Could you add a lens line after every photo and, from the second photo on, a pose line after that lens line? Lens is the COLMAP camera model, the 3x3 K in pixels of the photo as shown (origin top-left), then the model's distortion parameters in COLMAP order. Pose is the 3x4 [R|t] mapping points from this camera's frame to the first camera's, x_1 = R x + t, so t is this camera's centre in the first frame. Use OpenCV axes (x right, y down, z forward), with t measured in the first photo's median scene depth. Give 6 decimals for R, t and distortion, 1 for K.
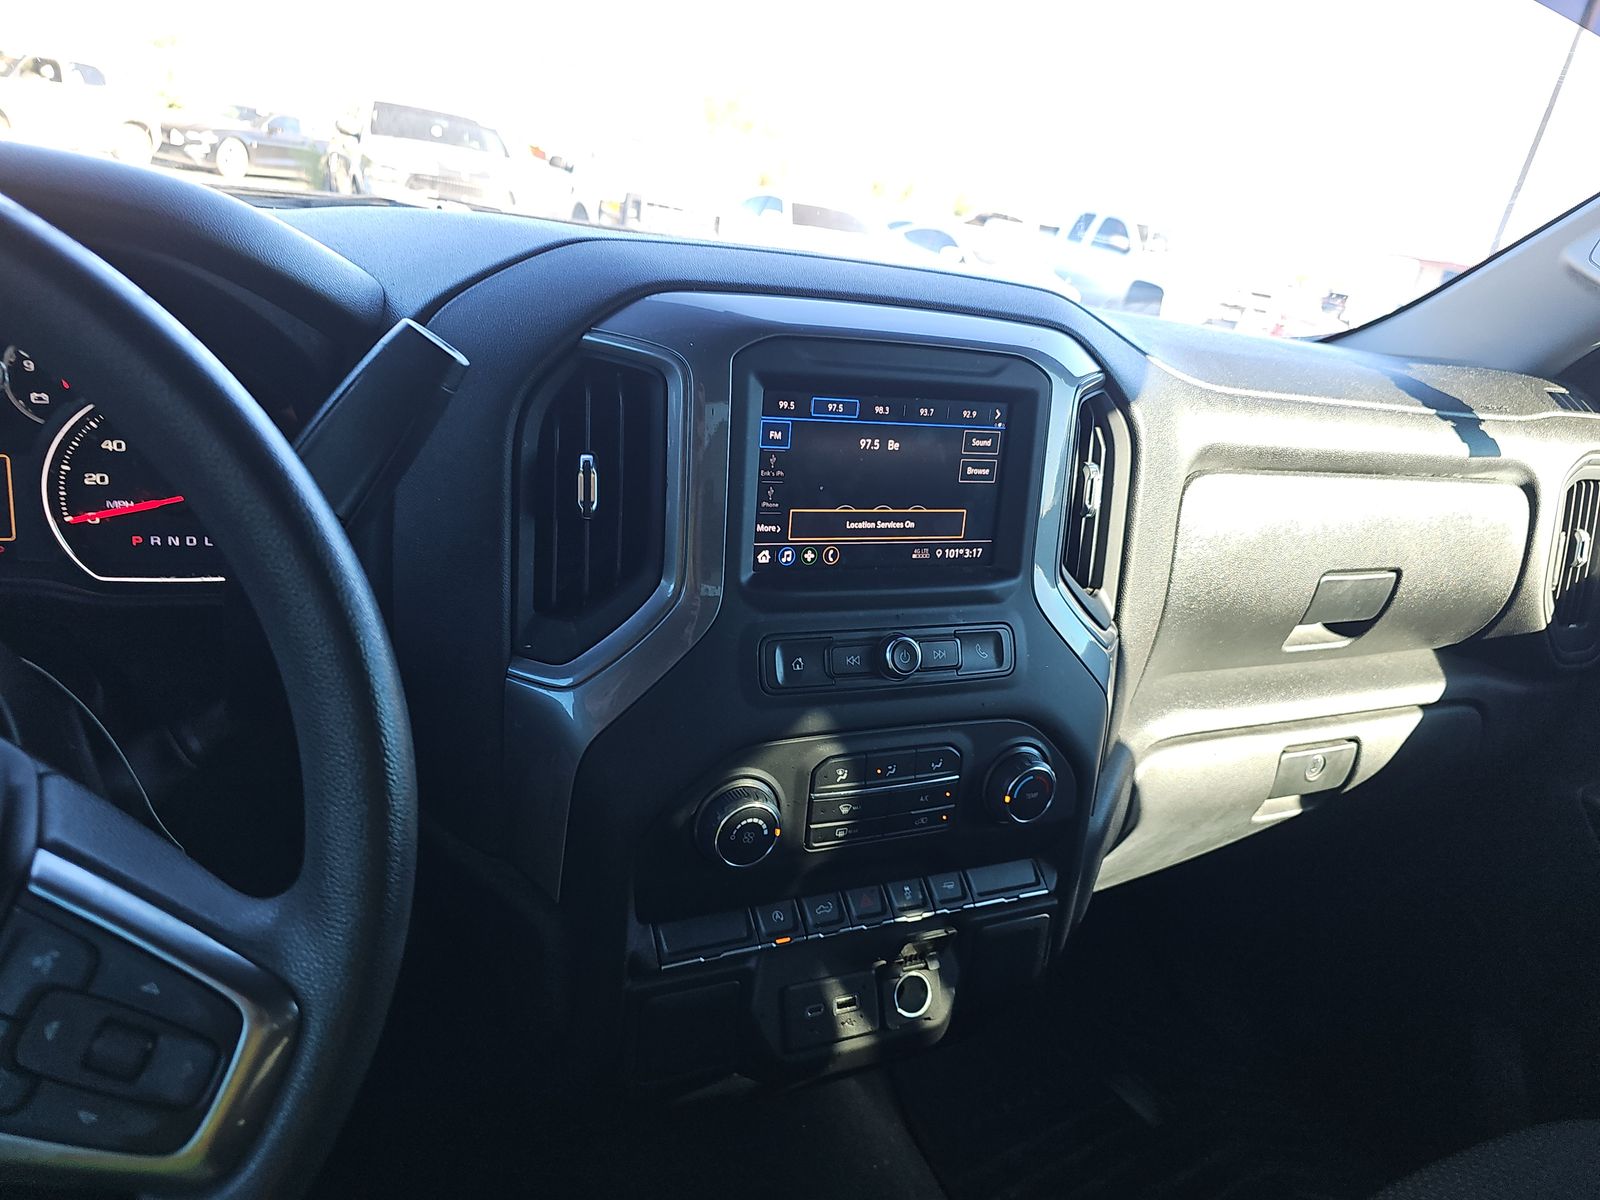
lens RADIAL K [[1041.0, 0, 800.1], [0, 1041.0, 594.8], [0, 0, 1]] dist [0.026958, -0.013732]
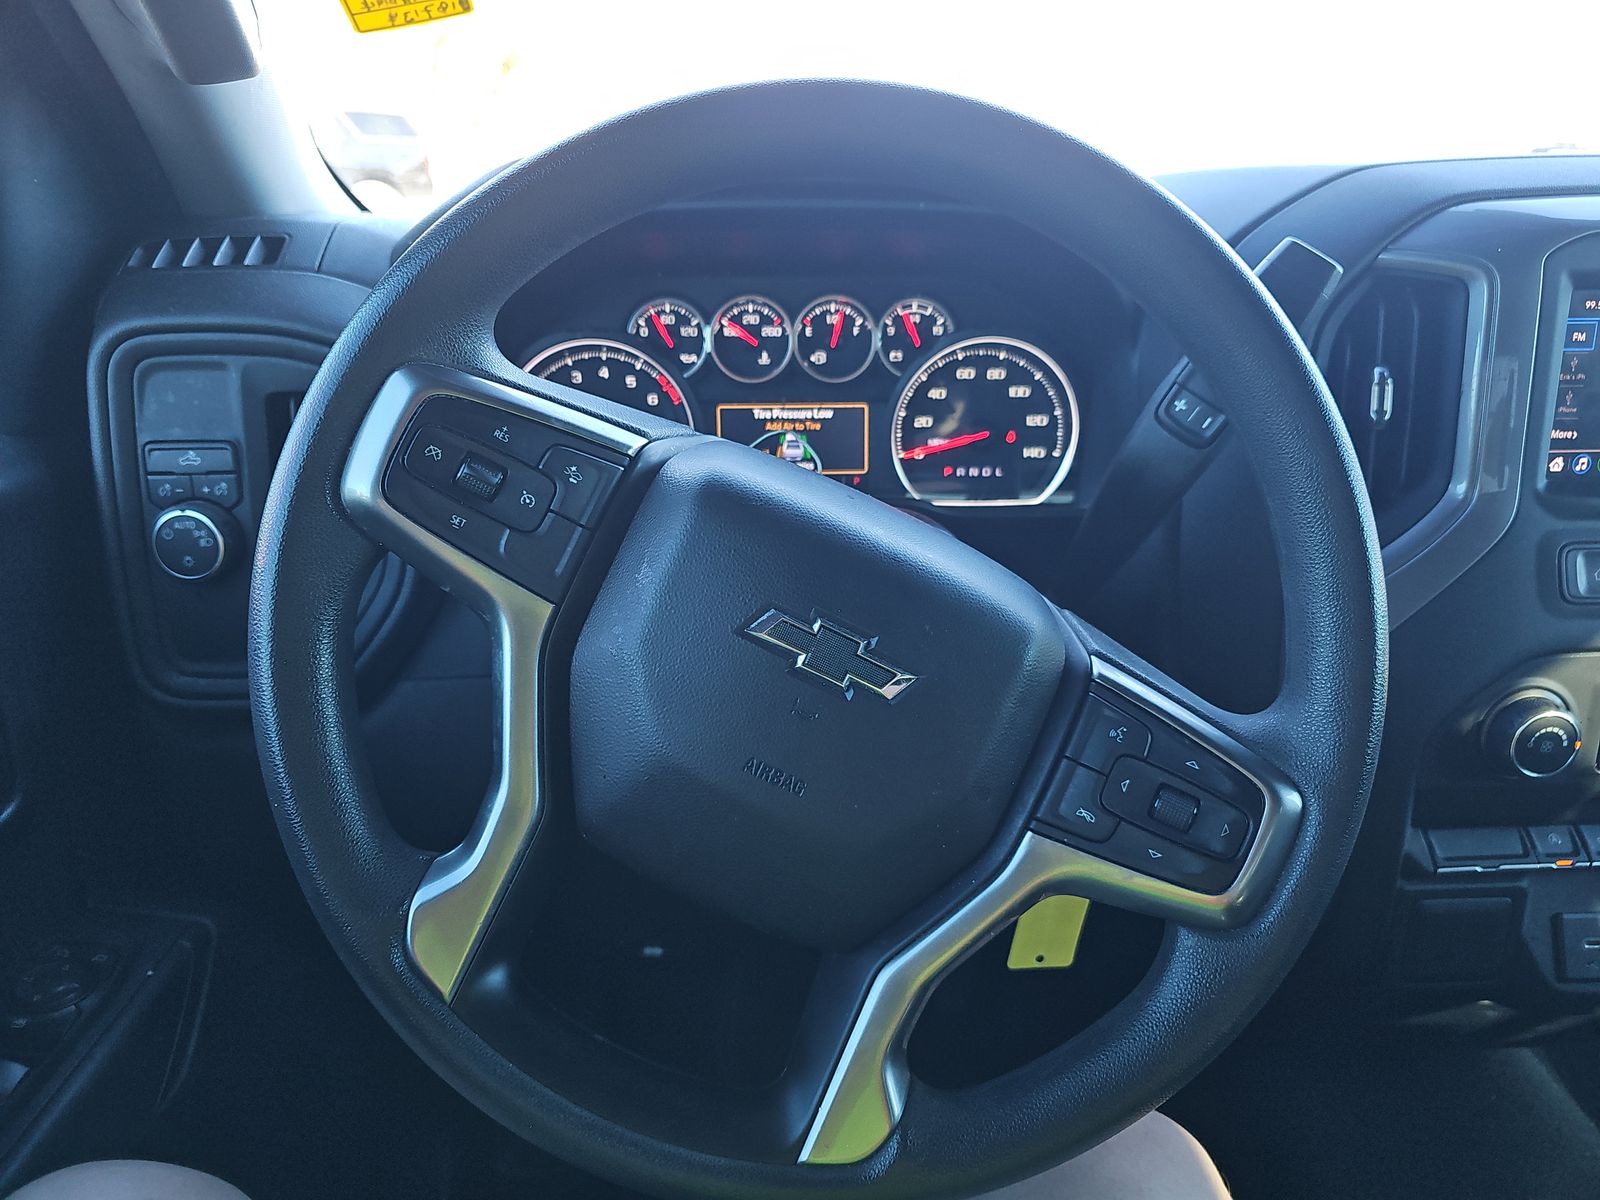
lens RADIAL K [[1051.7, 0, 801.1], [0, 1051.7, 607.0], [0, 0, 1]] dist [0.000004, -0.000159]
pose [[0.917445, 0.009752, -0.397743, -0.298692], [-0.008130, 0.999950, 0.005765, 0.099449], [0.397779, -0.002056, 0.917479, -0.190007]]
